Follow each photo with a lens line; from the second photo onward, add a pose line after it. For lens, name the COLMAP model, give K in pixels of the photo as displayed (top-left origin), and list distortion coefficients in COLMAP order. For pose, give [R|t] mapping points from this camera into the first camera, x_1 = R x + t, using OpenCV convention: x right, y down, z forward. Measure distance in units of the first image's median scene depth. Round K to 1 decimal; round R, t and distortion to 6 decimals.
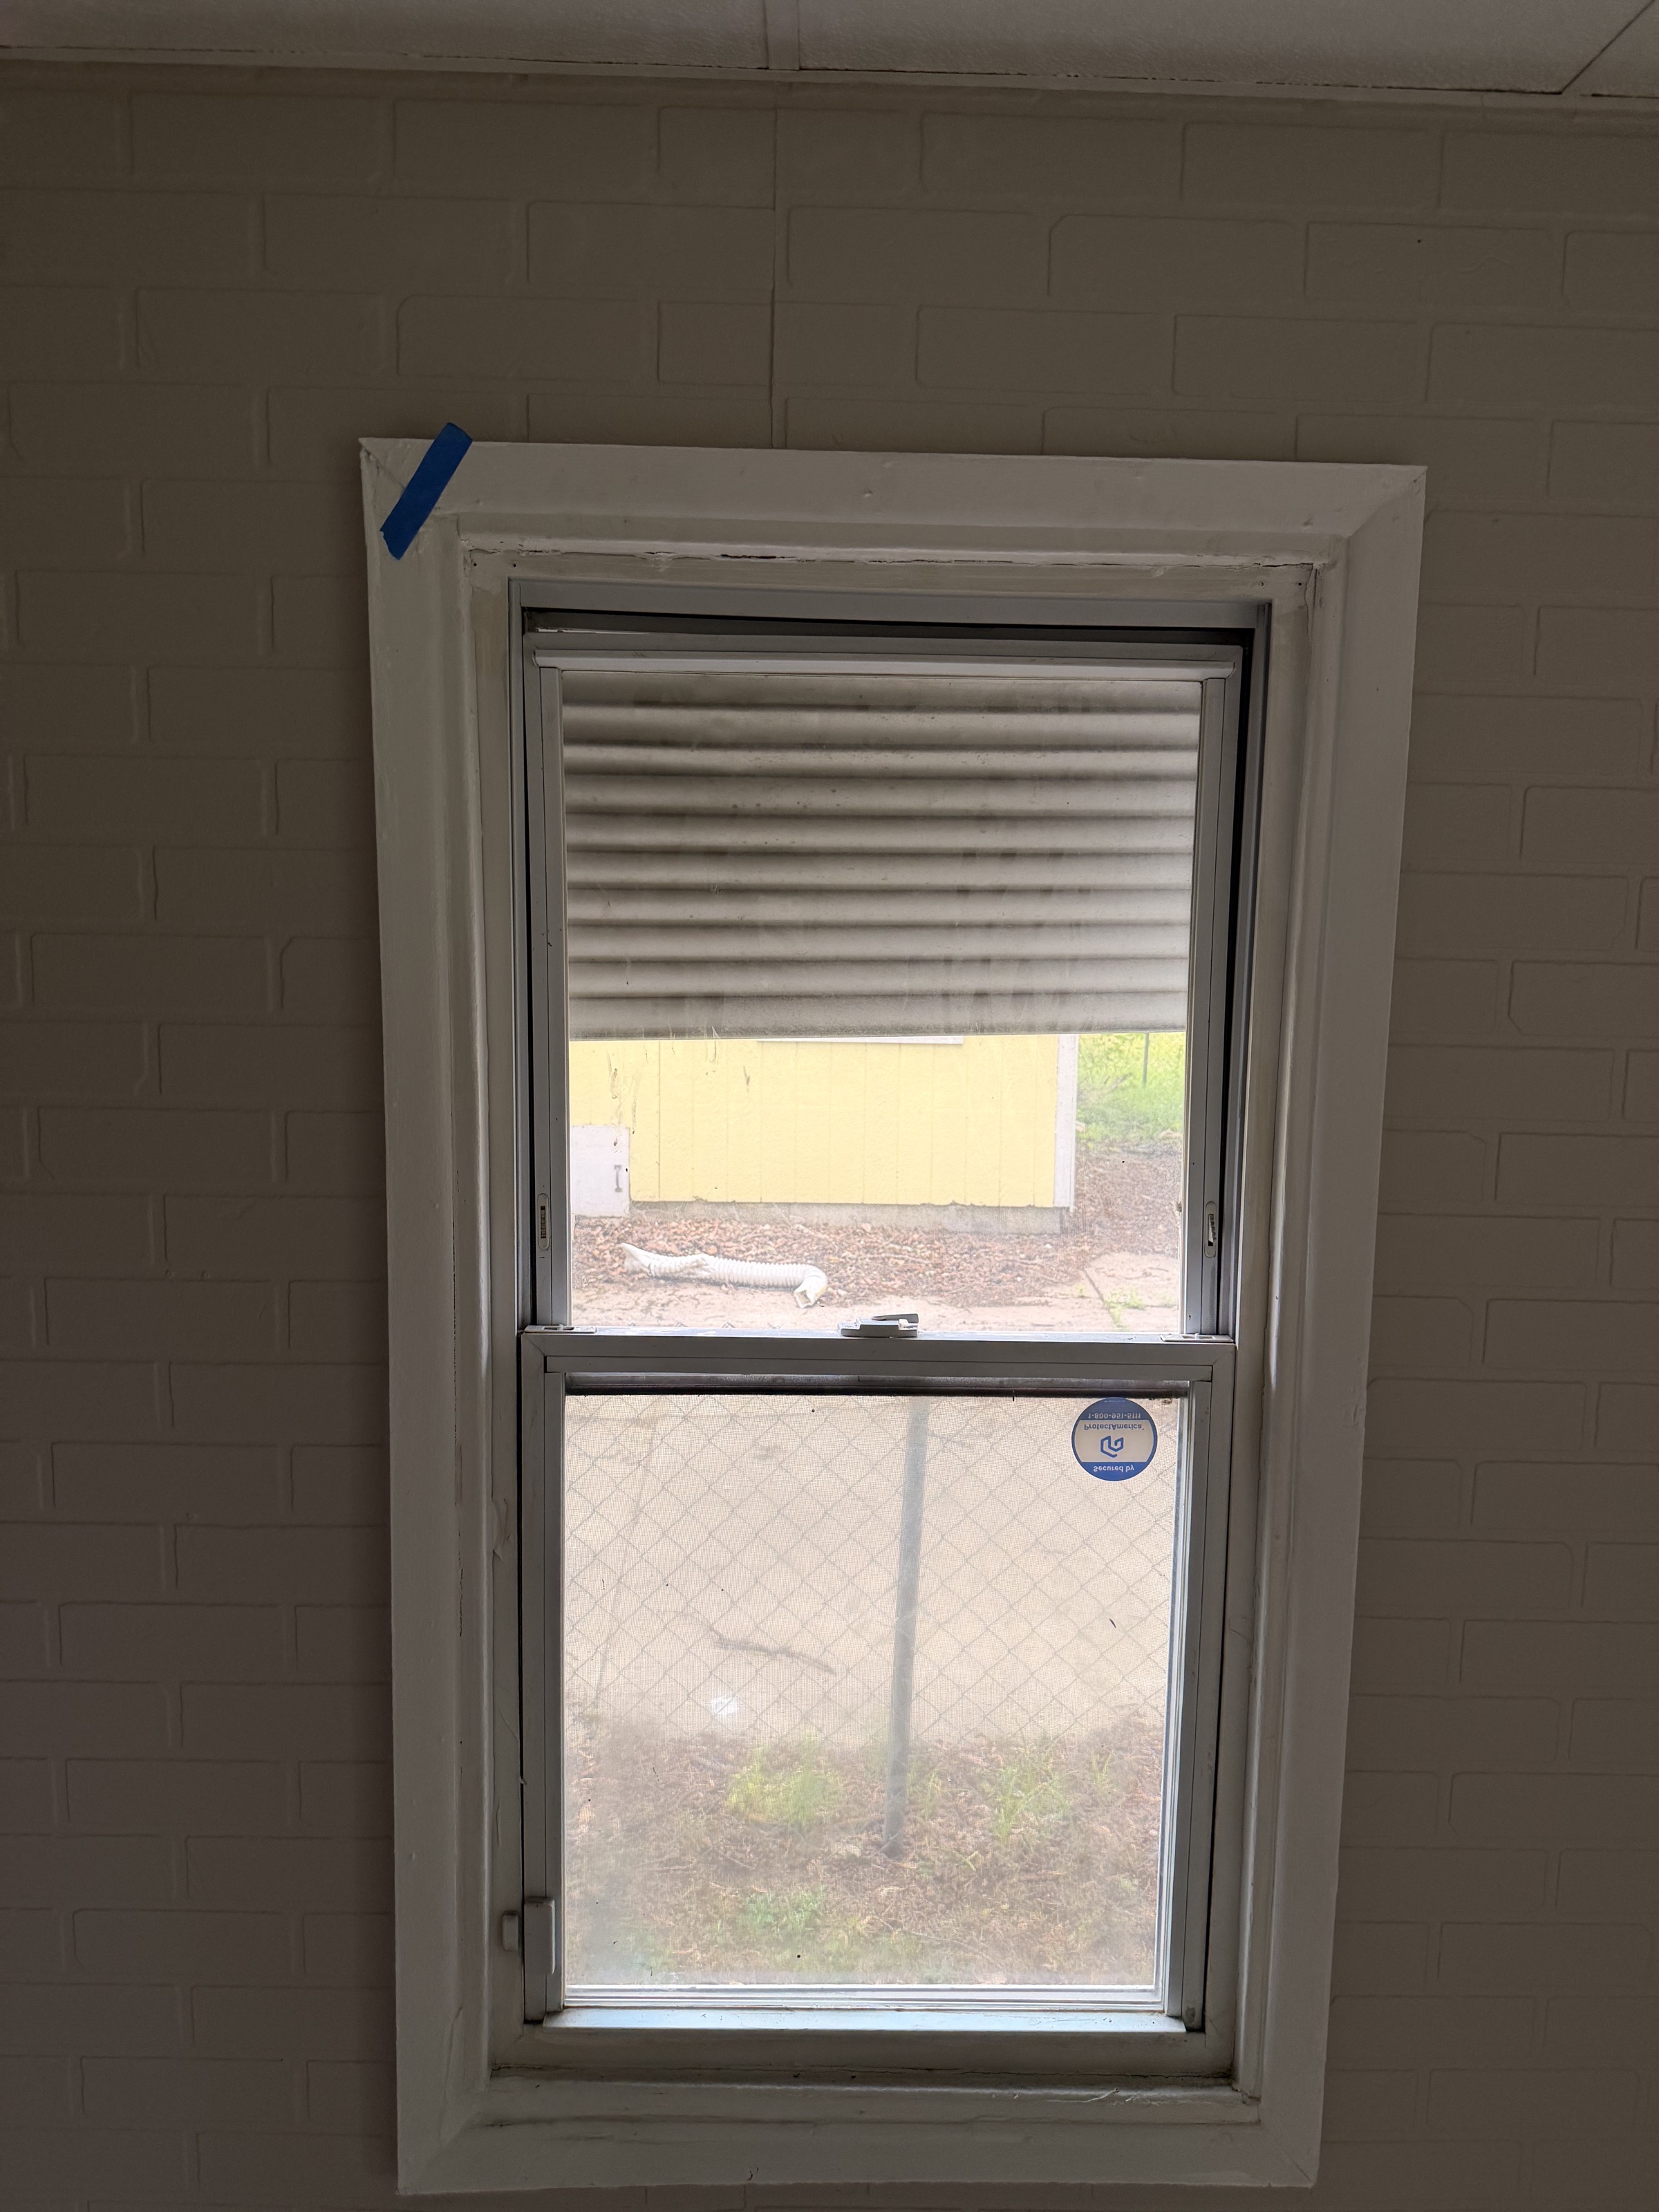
lens RADIAL K [[1562.9, 0, 829.5], [0, 1562.9, 1106.0], [0, 0, 1]] dist [0.082324, -0.078585]
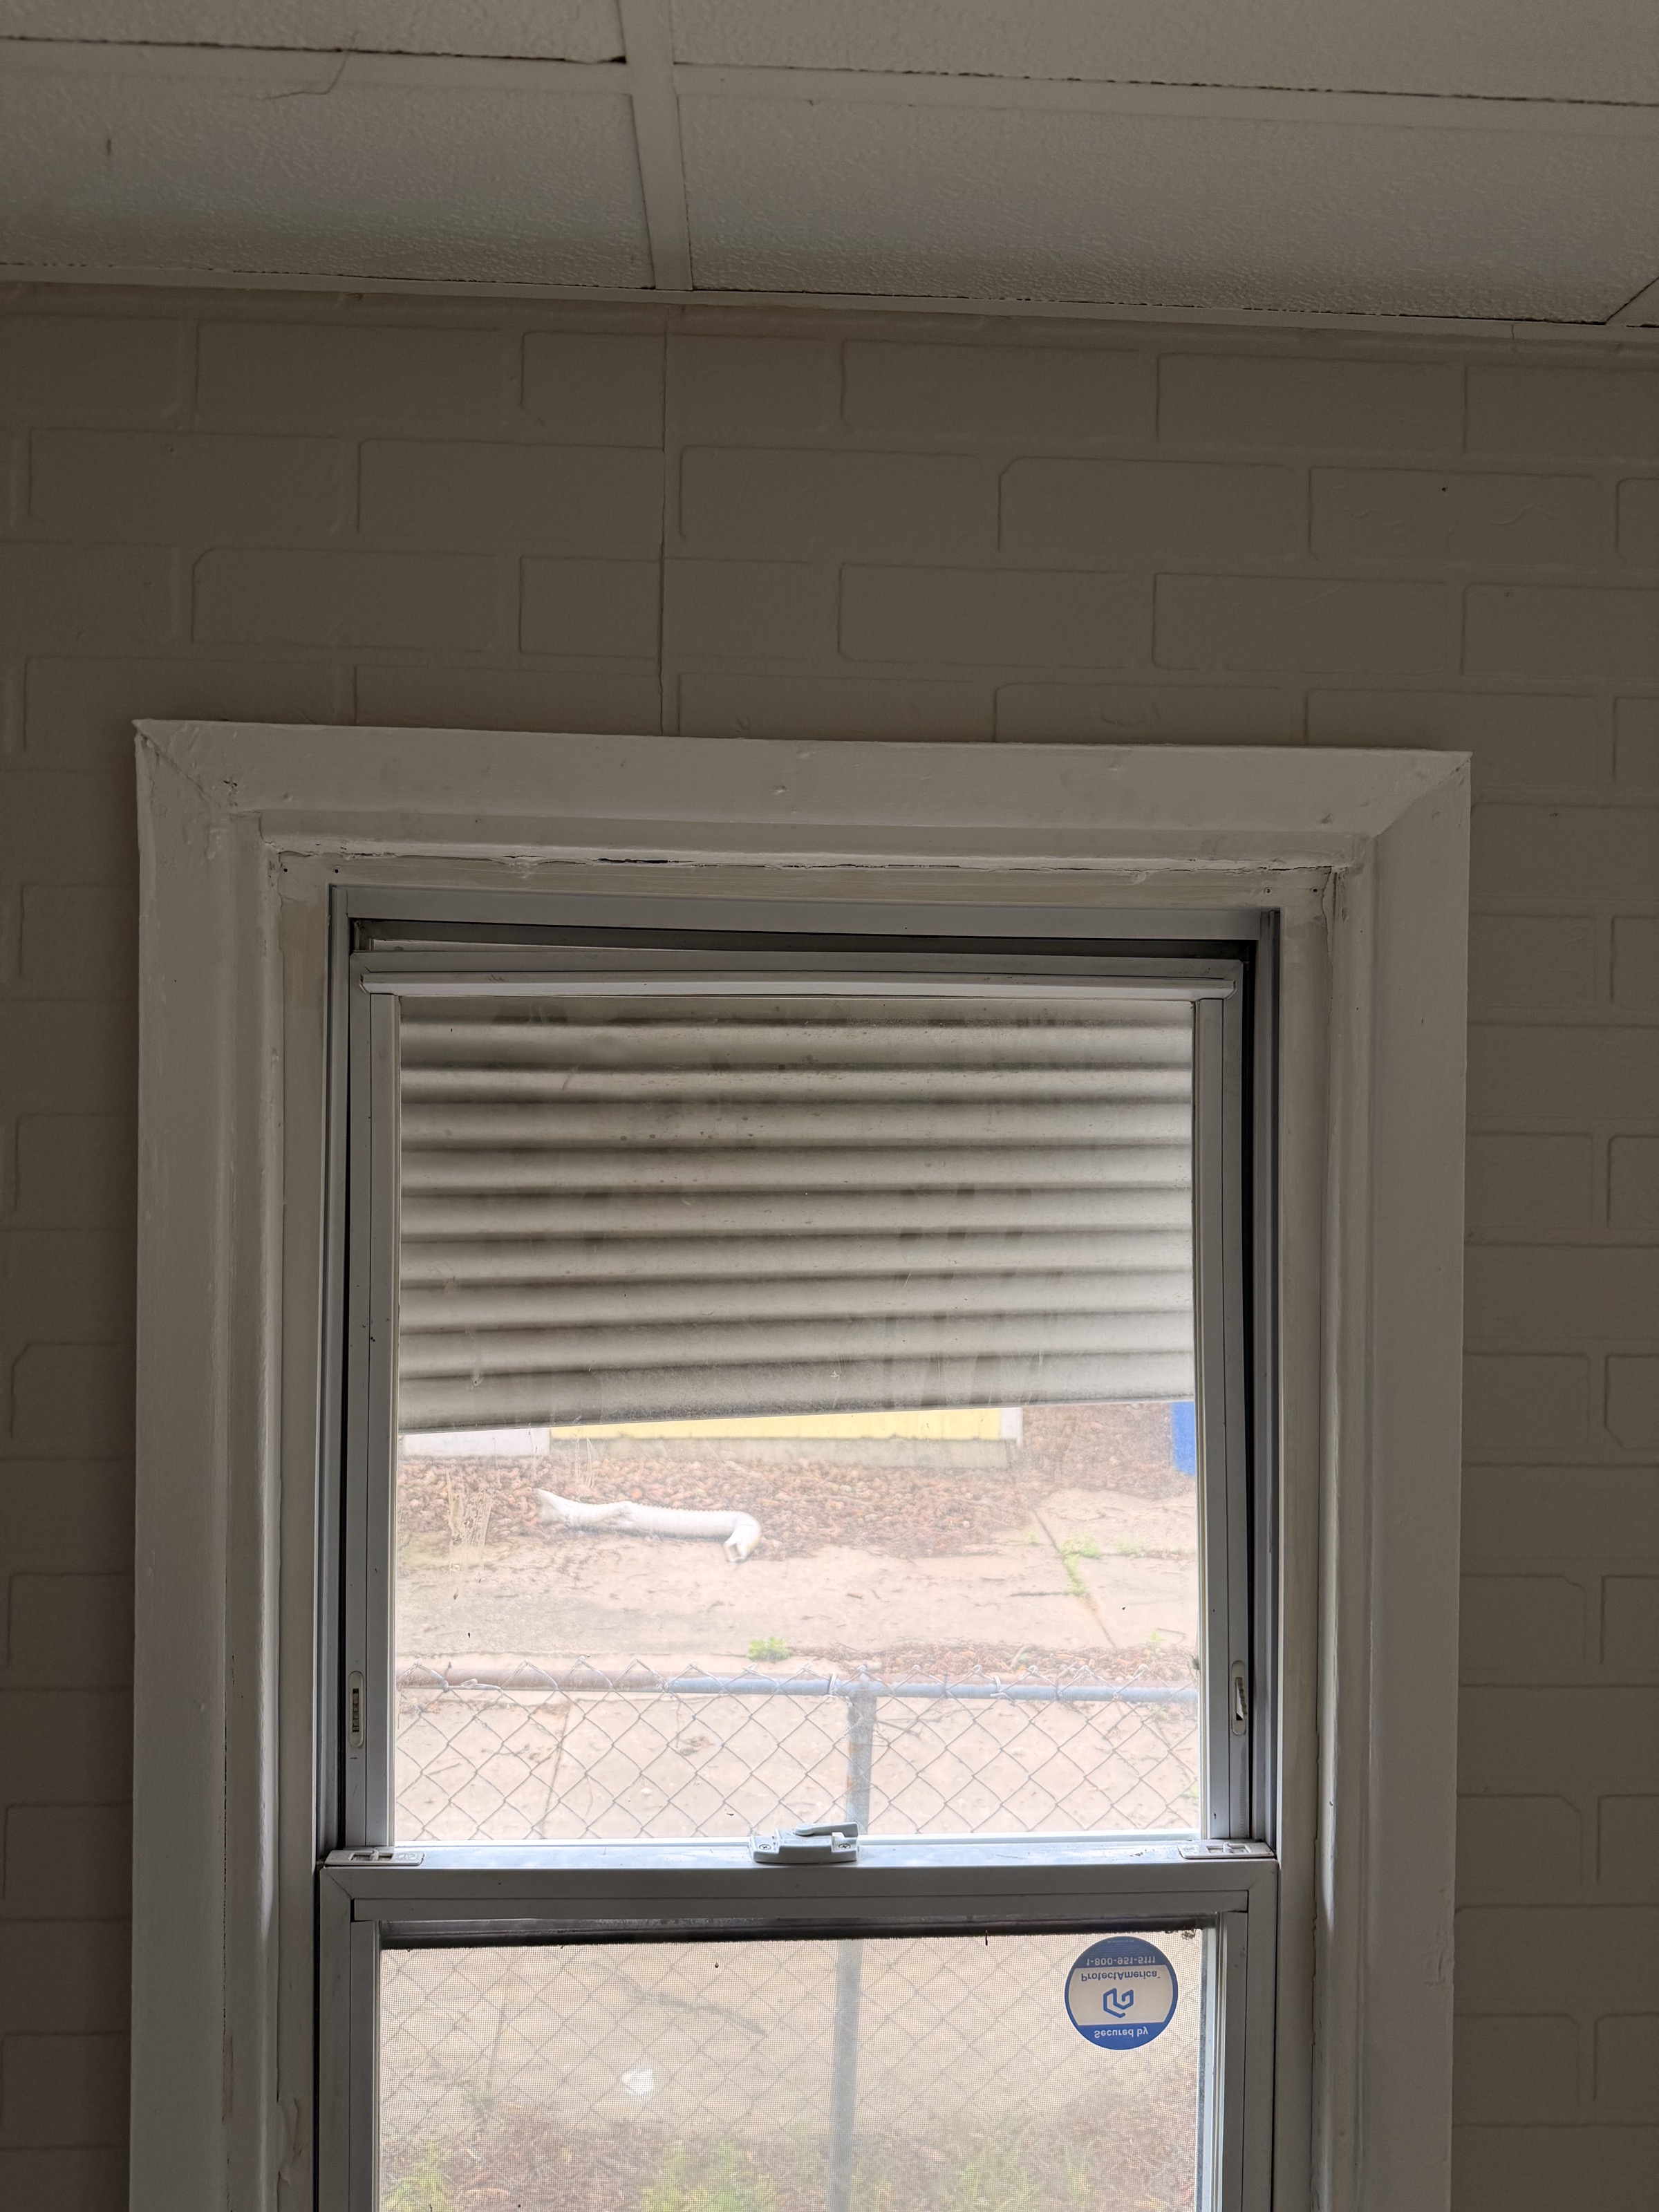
lens RADIAL K [[1535.8, 0, 802.6], [0, 1535.8, 1109.8], [0, 0, 1]] dist [0.141594, -0.180960]
pose [[0.999724, -0.005223, 0.022902, 0.014952], [0.007740, 0.993762, -0.111254, -0.123299], [-0.022178, 0.111401, 0.993528, 0.212512]]
